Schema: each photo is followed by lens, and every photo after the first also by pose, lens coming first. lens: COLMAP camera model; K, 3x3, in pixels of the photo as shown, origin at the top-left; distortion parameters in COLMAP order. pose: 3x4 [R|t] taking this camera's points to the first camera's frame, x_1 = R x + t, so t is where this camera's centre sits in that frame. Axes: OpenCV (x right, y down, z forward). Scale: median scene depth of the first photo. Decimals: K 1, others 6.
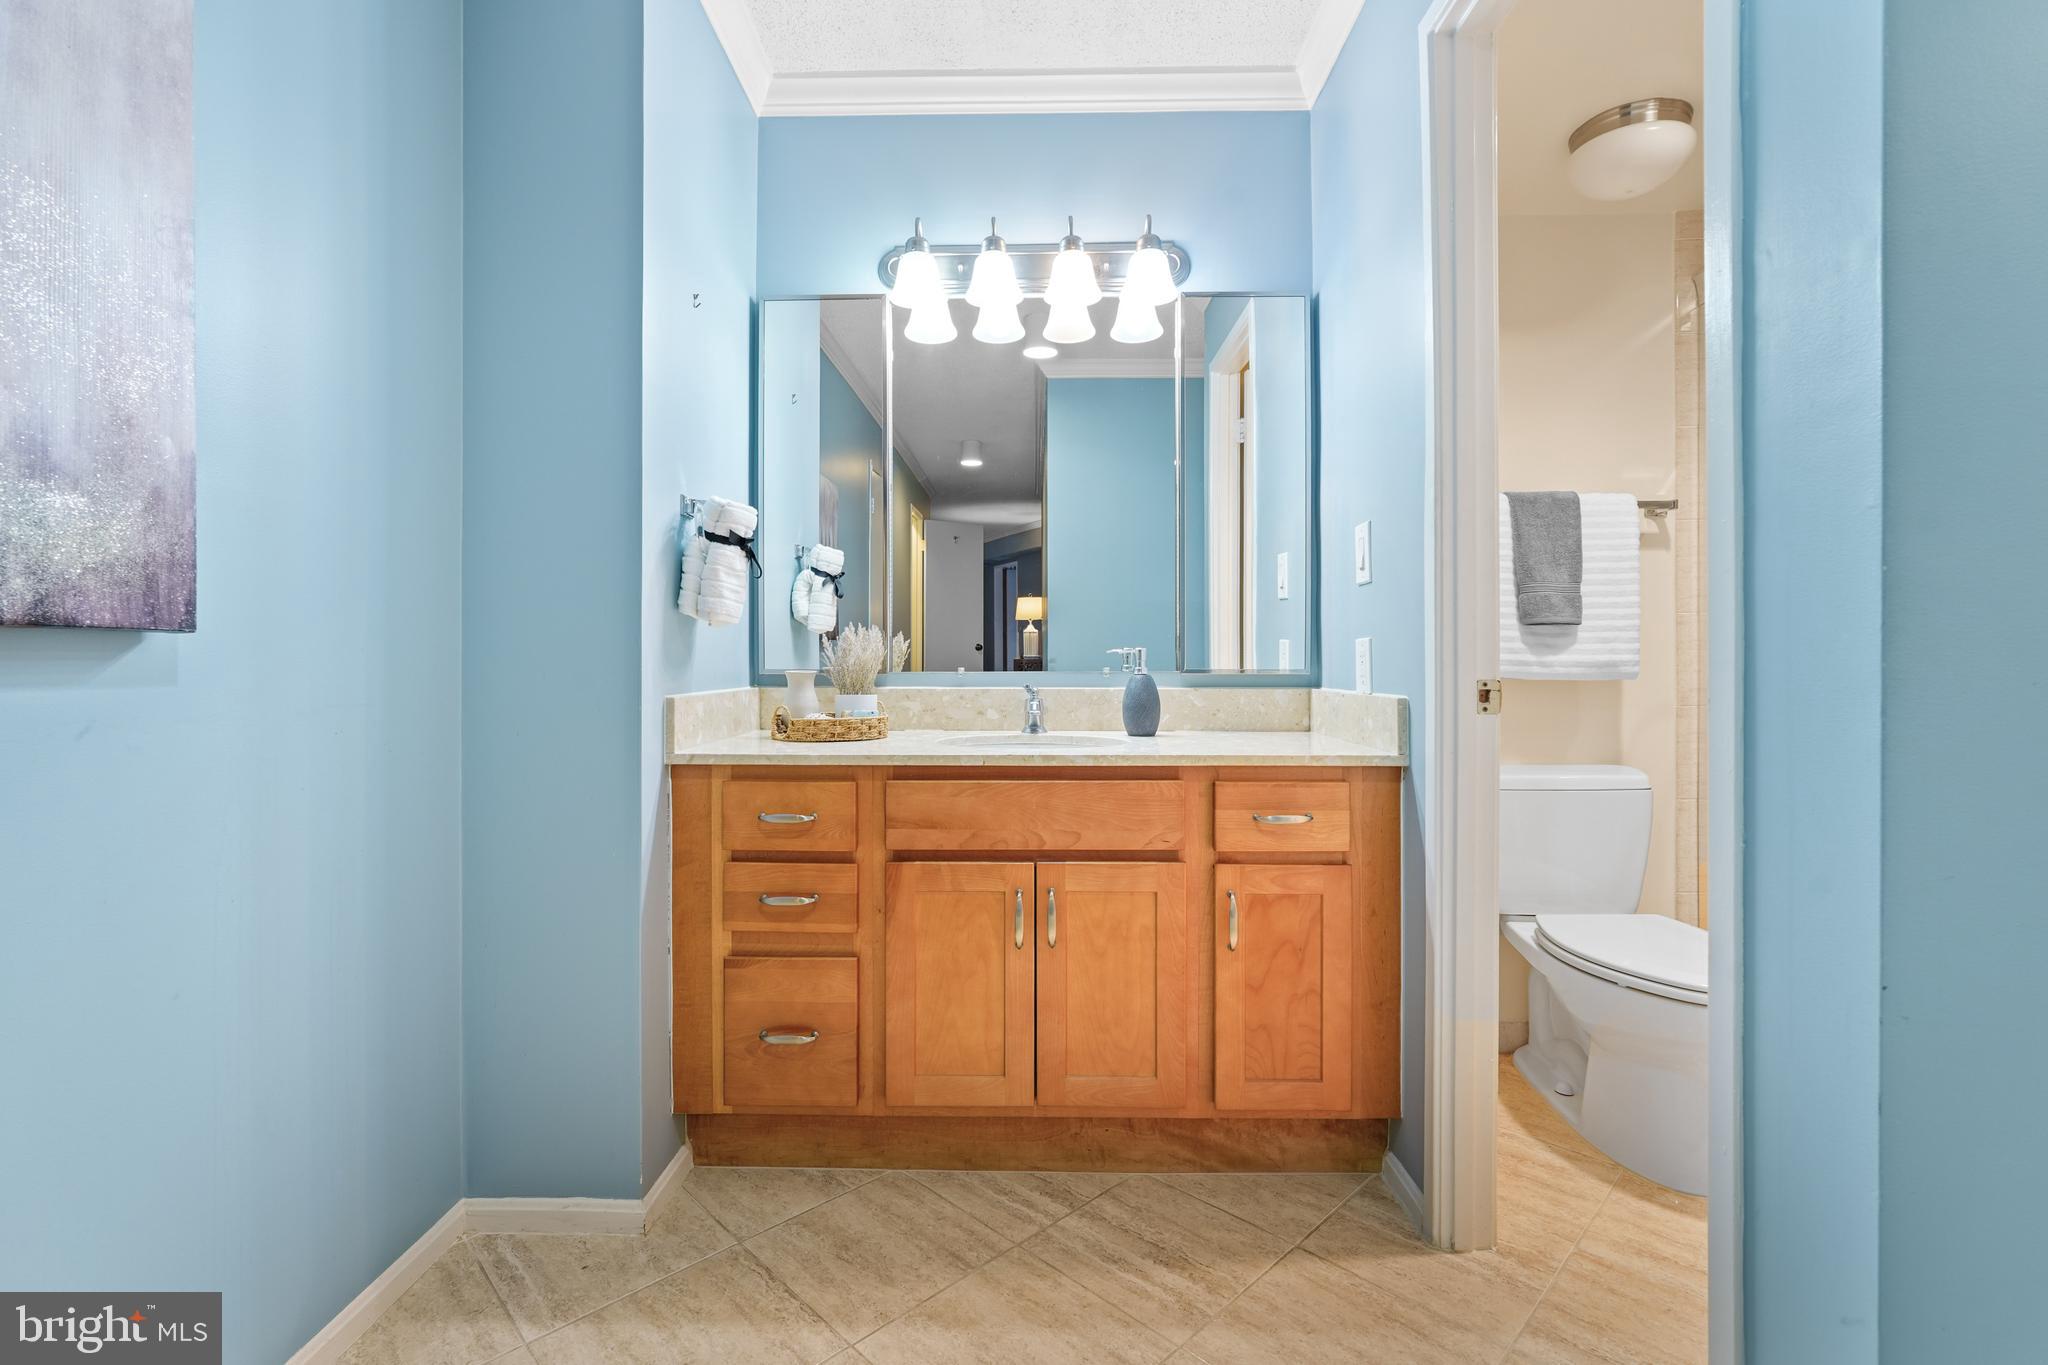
lens RADIAL K [[921.6, 0, 997.3], [0, 921.6, 658.1], [0, 0, 1]] dist [-0.012841, 0.007133]
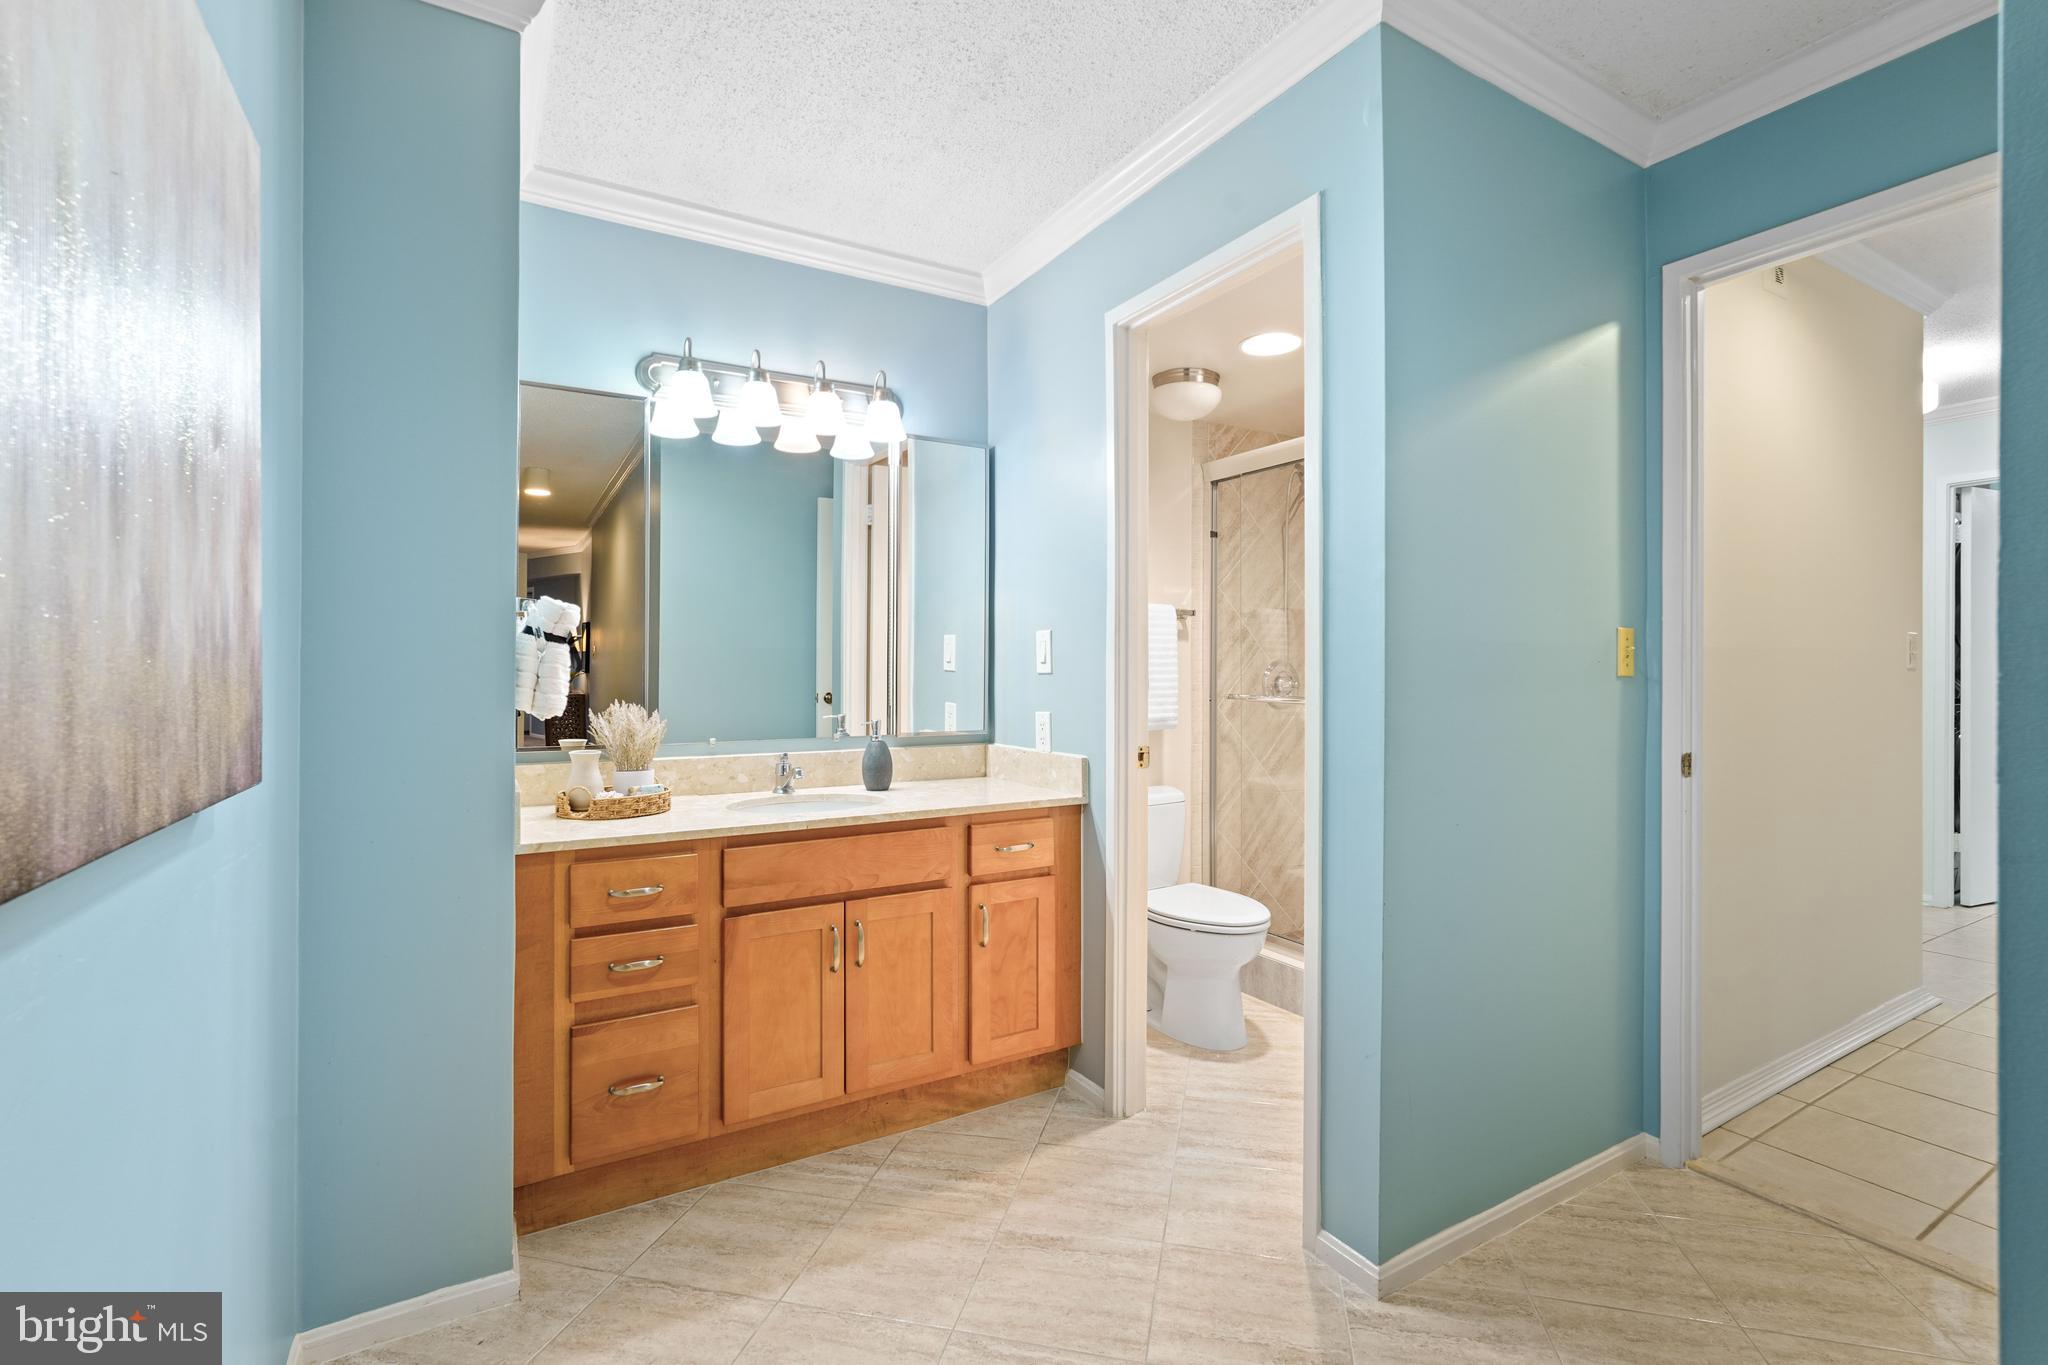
lens RADIAL K [[921.6, 0, 1011.9], [0, 921.6, 678.9], [0, 0, 1]] dist [-0.012841, 0.007133]
pose [[0.850046, -0.006221, 0.526672, -0.422883], [0.003710, 0.999976, 0.005824, -0.088929], [-0.526696, -0.002997, 0.850048, -0.187887]]
